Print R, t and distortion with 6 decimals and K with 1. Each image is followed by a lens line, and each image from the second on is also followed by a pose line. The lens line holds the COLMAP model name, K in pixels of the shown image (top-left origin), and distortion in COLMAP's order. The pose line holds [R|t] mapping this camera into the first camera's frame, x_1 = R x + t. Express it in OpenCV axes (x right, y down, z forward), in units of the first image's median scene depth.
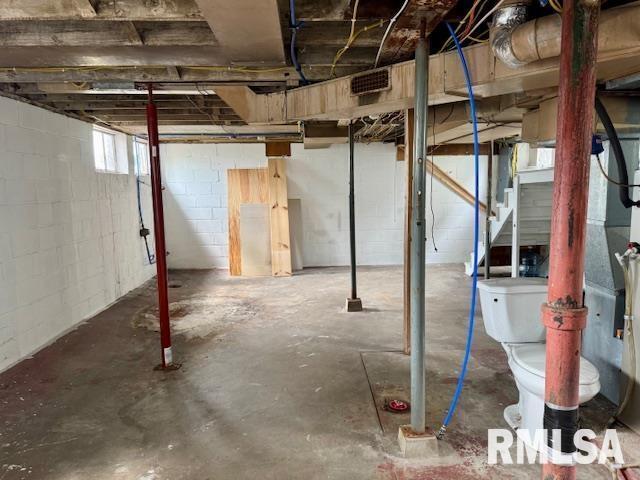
lens RADIAL K [[450.4, 0, 320.0], [0, 450.4, 240.8], [0, 0, 1]] dist [0.064853, -0.052274]
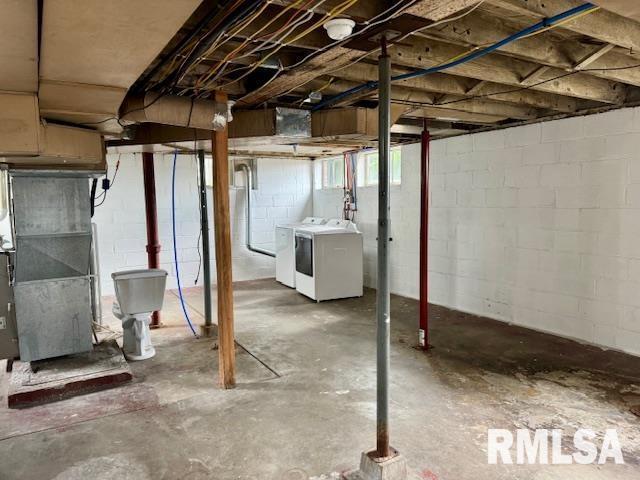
lens RADIAL K [[450.4, 0, 319.3], [0, 450.4, 240.3], [0, 0, 1]] dist [0.064853, -0.052274]
pose [[-0.869144, 0.078236, -0.488331, 0.373182], [-0.026254, 0.978717, 0.203530, -0.188109], [0.493861, 0.189718, -0.848592, 1.462347]]
